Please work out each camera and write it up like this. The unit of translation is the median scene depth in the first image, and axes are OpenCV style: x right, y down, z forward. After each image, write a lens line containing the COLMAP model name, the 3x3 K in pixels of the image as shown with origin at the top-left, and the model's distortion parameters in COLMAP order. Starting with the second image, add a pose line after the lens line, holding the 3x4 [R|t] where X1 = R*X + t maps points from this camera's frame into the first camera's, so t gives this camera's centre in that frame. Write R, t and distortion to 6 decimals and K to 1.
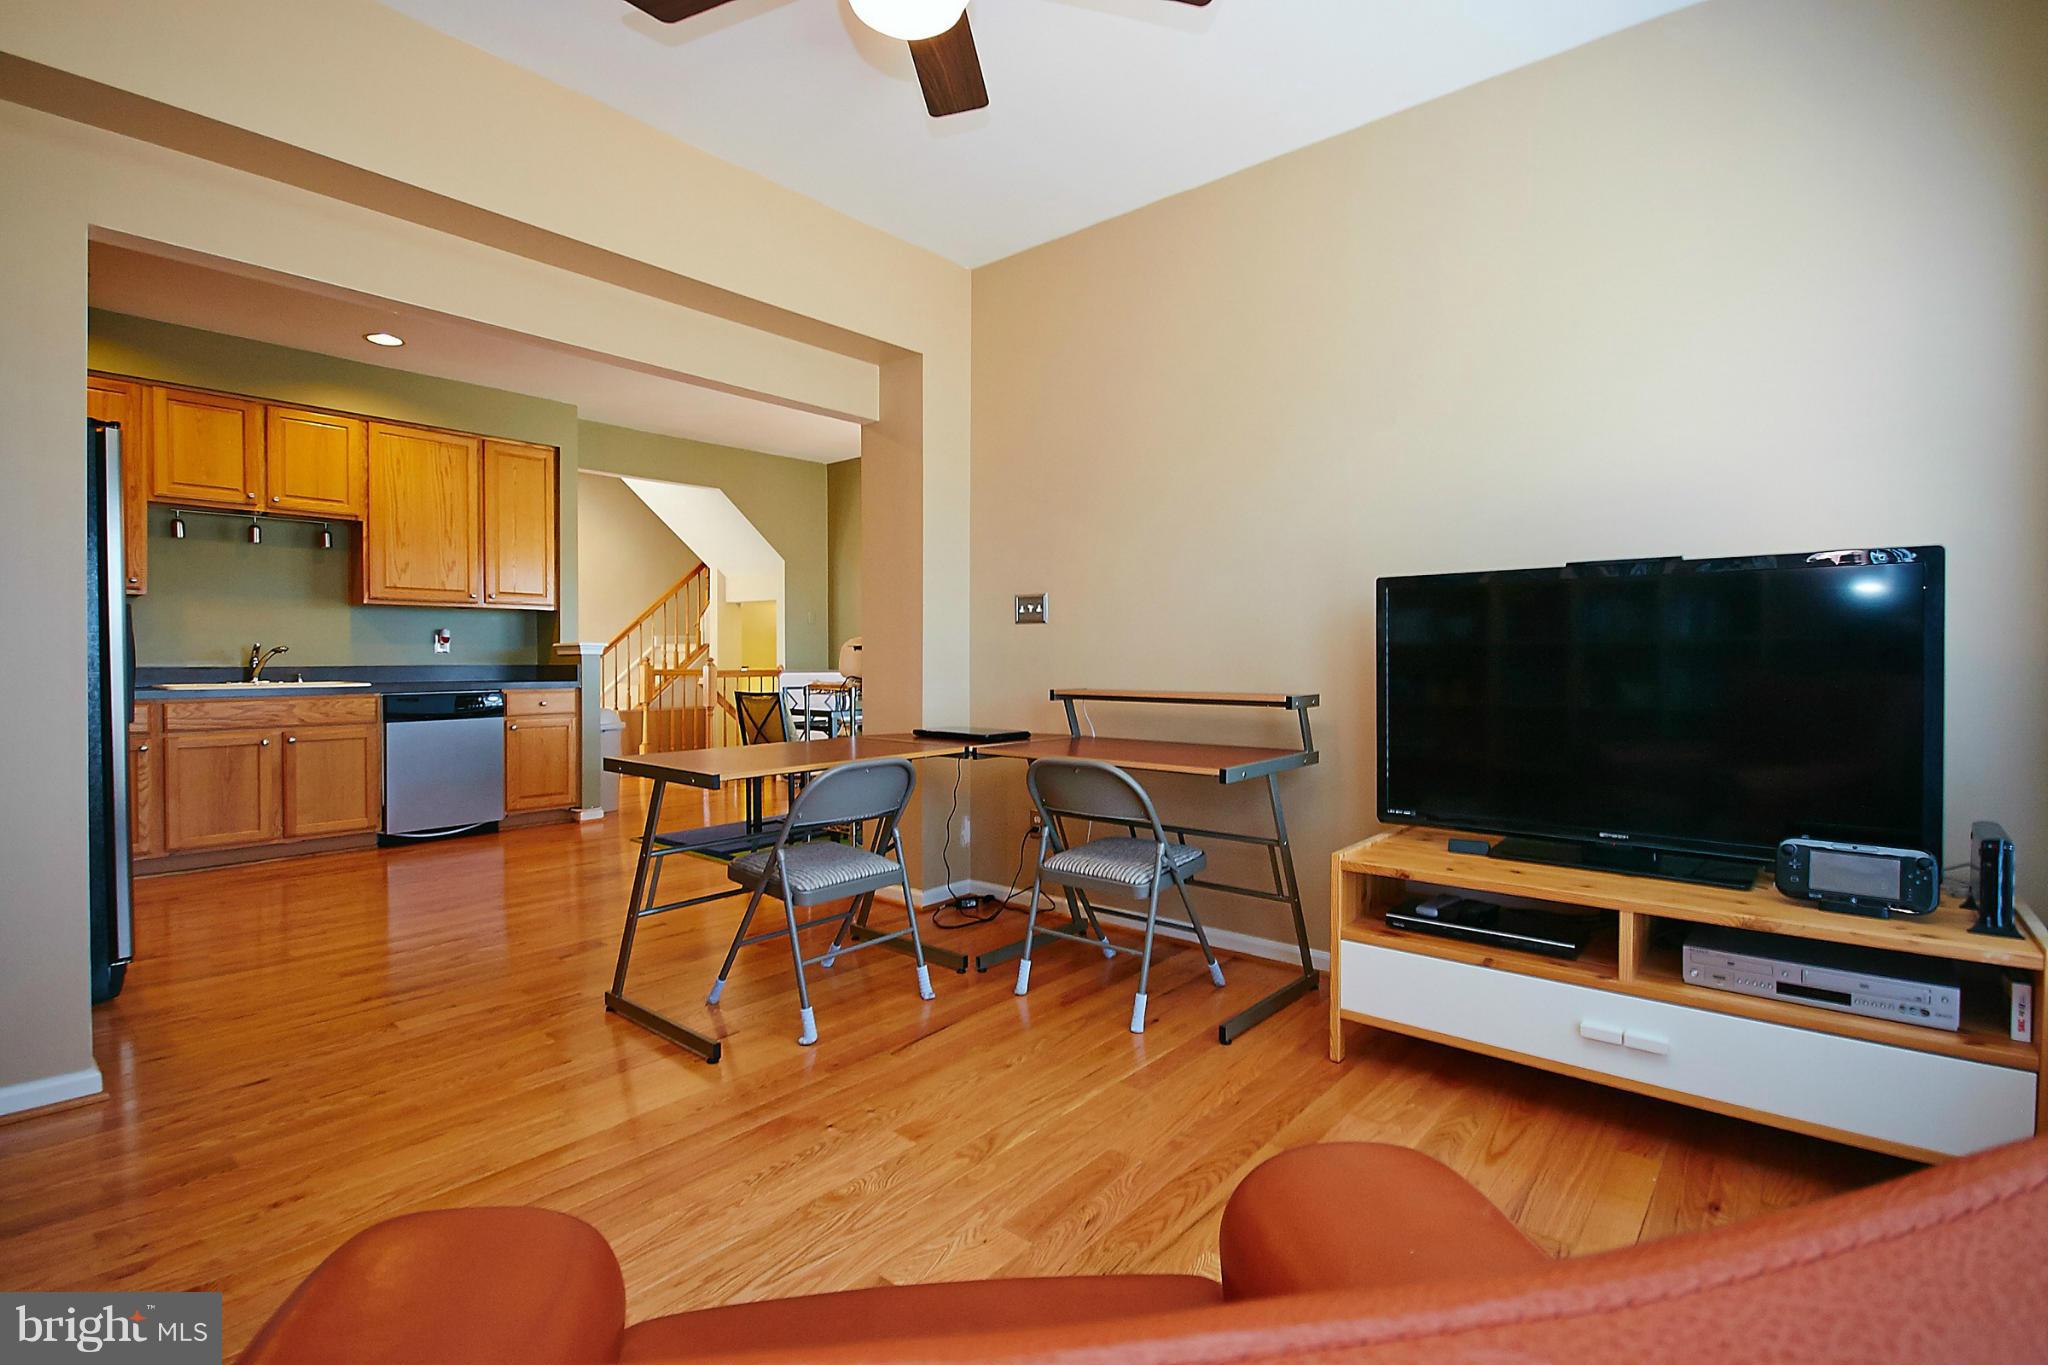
lens RADIAL K [[948.0, 0, 1037.7], [0, 948.0, 671.5], [0, 0, 1]] dist [0.000908, 0.000246]
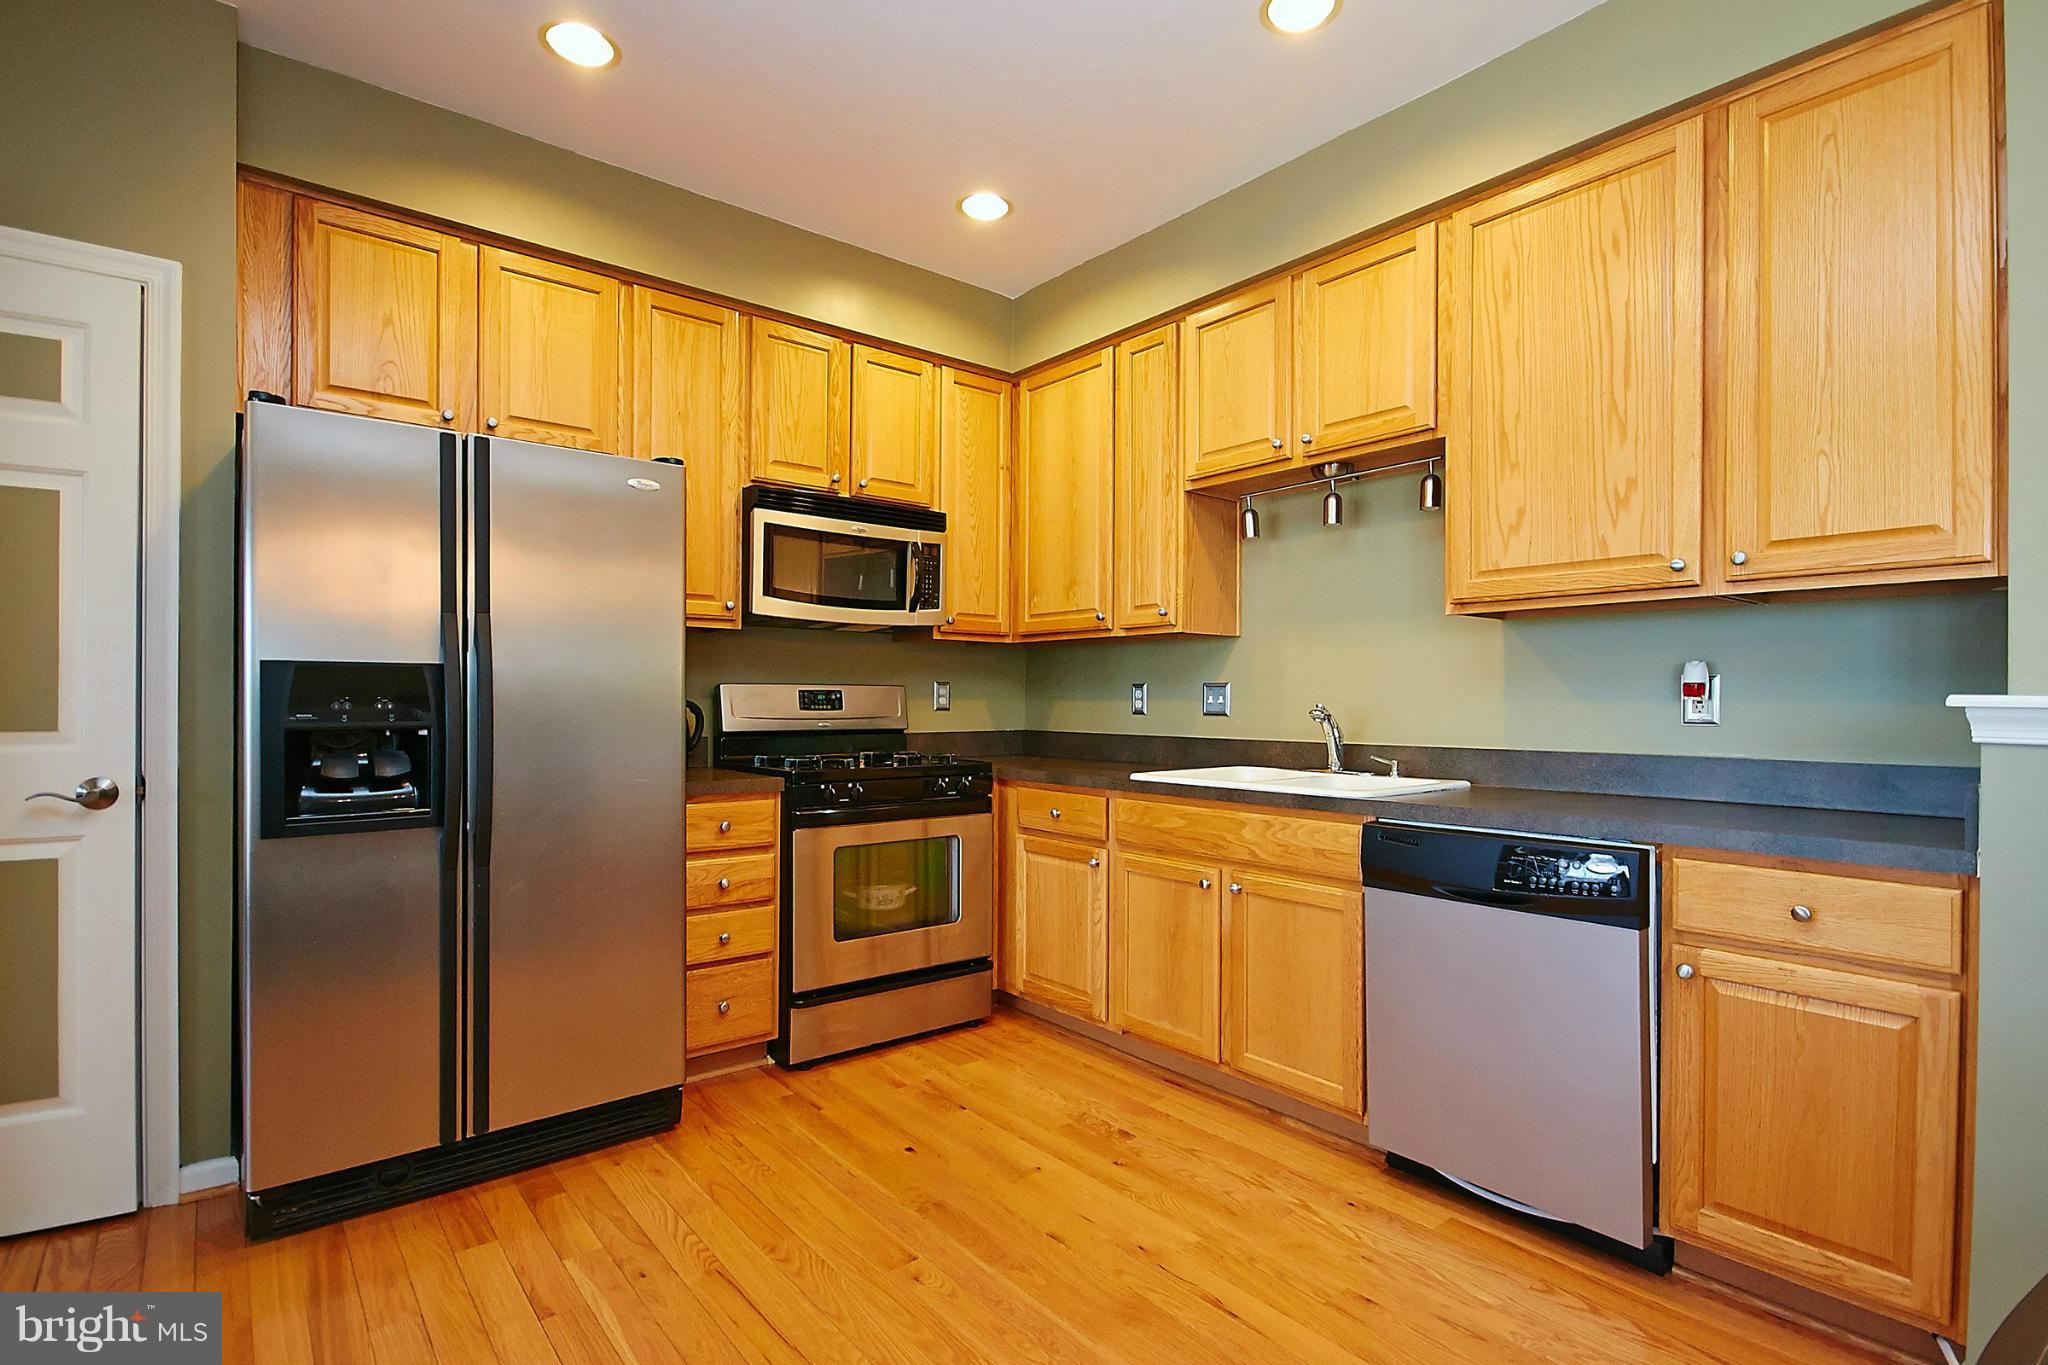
lens RADIAL K [[993.6, 0, 1048.0], [0, 993.6, 697.3], [0, 0, 1]] dist [0.001722, 0.000341]
pose [[-0.173318, -0.002873, -0.984862, -0.197782], [-0.014984, 0.999888, -0.000280, -0.028128], [0.984752, 0.014708, -0.173341, 0.873124]]
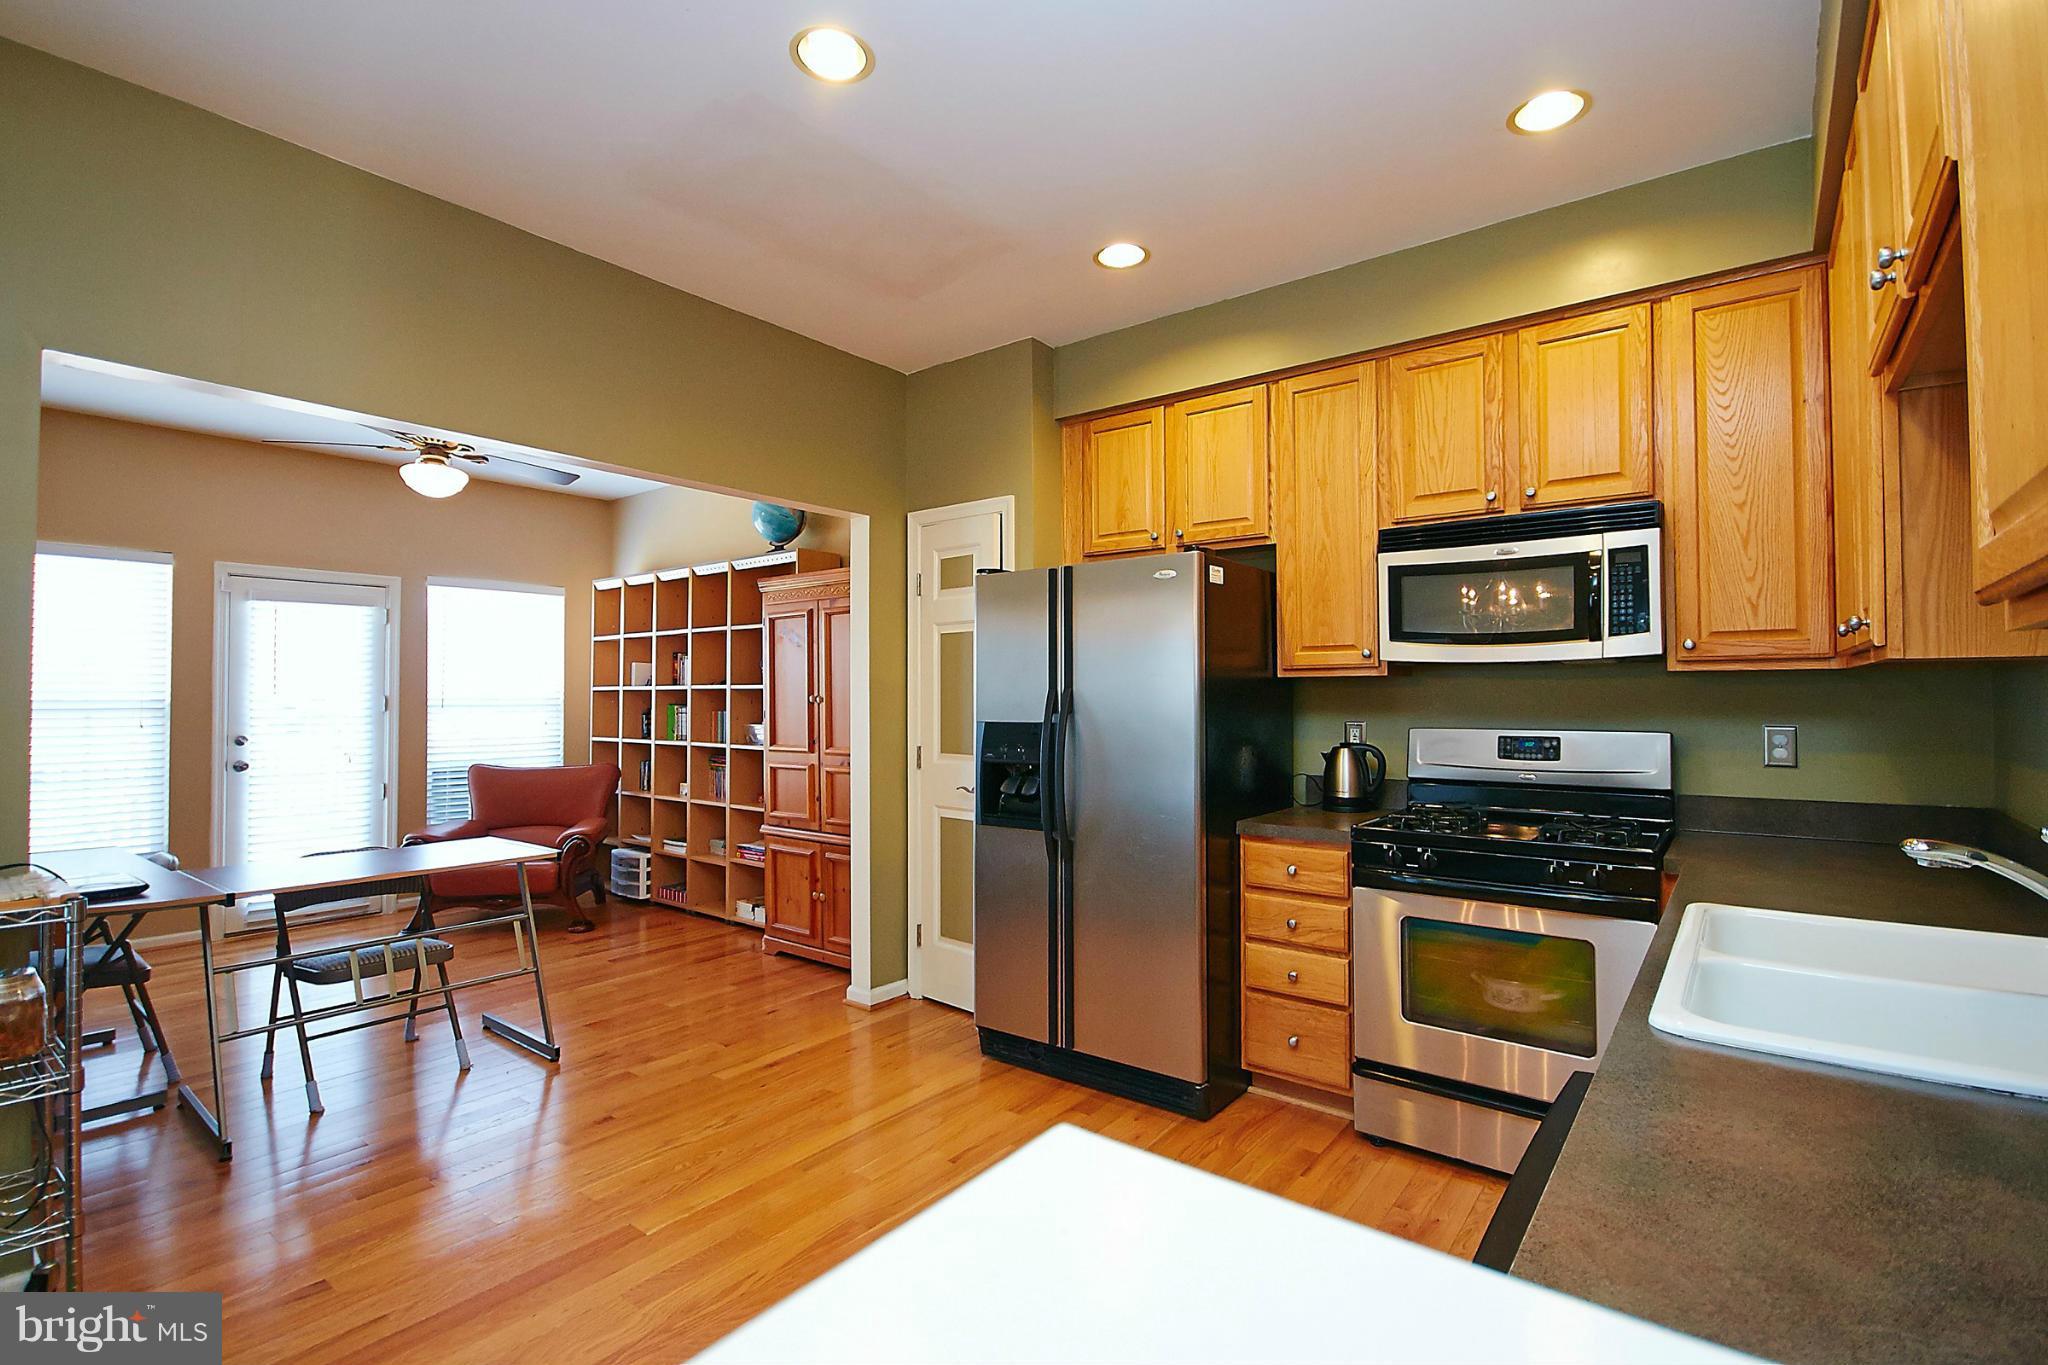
lens RADIAL K [[948.0, 0, 1037.7], [0, 948.0, 671.5], [0, 0, 1]] dist [0.000908, 0.000246]
pose [[-0.998856, 0.001540, -0.047802, -0.515225], [0.002174, 0.999910, -0.013209, -0.061279], [0.047777, -0.013298, -0.998770, 1.137580]]
